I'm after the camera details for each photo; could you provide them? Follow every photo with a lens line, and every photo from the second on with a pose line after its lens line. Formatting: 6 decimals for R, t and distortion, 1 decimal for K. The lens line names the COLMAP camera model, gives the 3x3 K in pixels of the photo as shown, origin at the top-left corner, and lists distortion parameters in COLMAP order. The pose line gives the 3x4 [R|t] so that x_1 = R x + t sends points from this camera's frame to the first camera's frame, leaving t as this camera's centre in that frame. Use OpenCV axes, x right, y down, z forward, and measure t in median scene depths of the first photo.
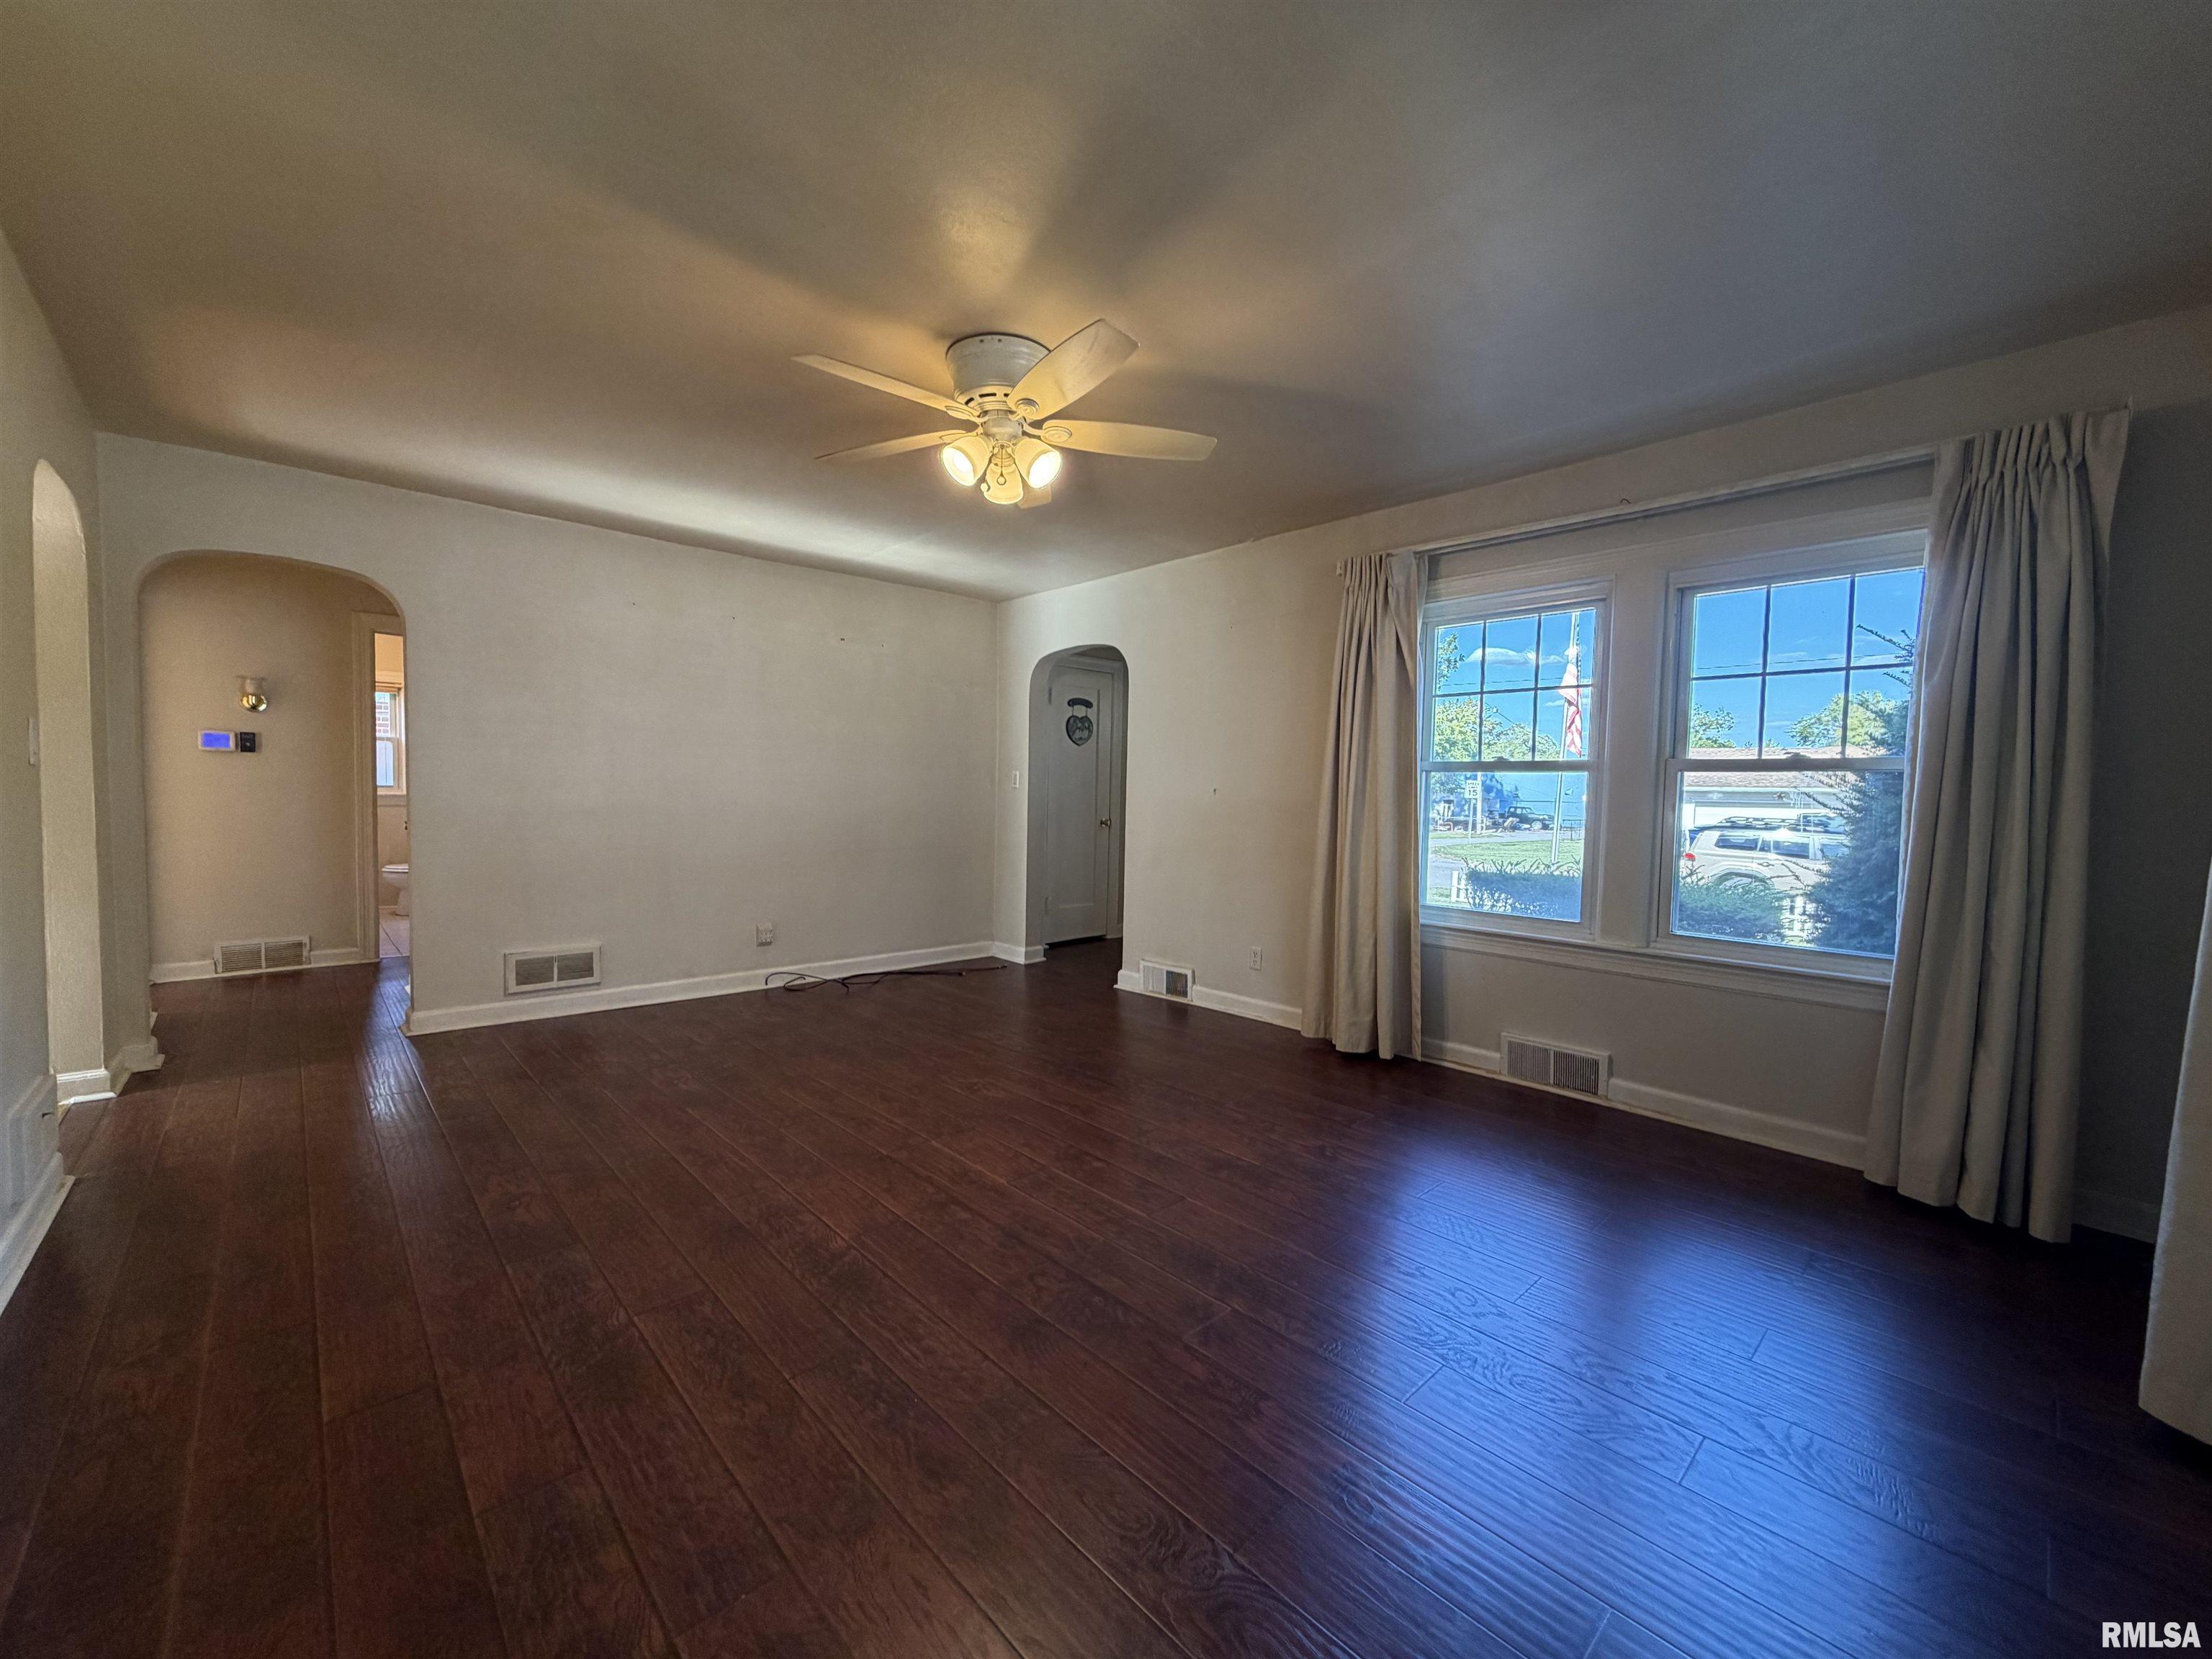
lens RADIAL K [[886.9, 0, 1101.4], [0, 886.9, 832.9], [0, 0, 1]] dist [-0.000424, 0.000770]
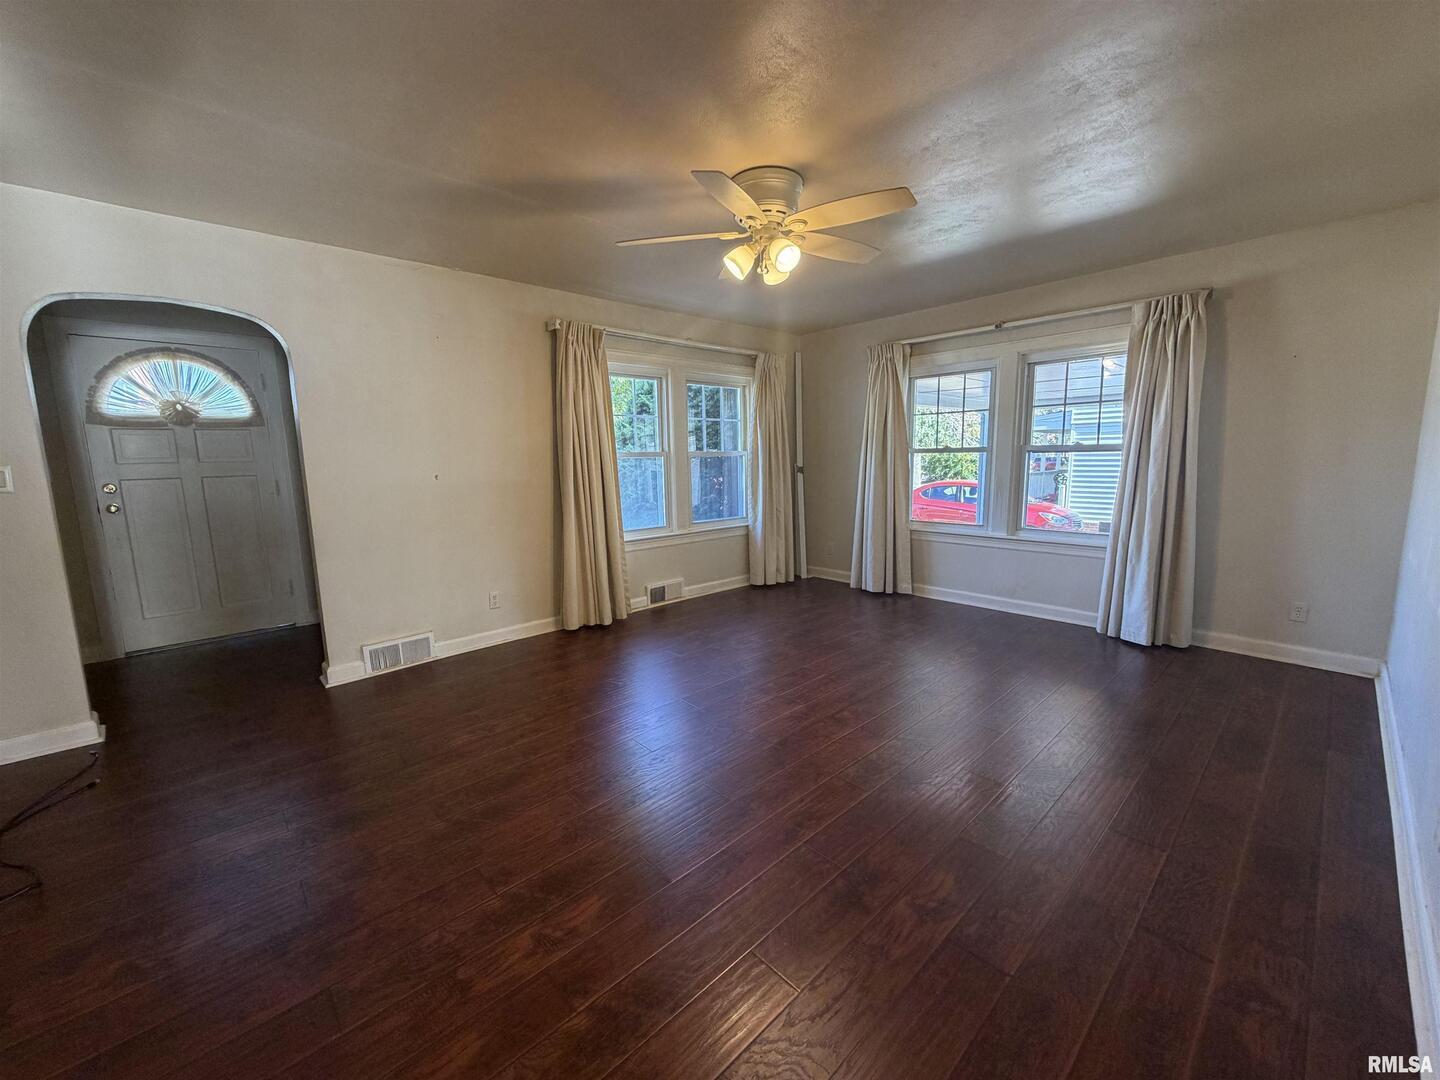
lens RADIAL K [[577.3, 0, 717.0], [0, 577.3, 542.2], [0, 0, 1]] dist [-0.000424, 0.000770]
pose [[-0.004038, -0.167054, 0.985939, -0.743320], [0.064129, 0.983875, 0.166967, -0.076158], [-0.997933, 0.063902, 0.006740, 0.723330]]
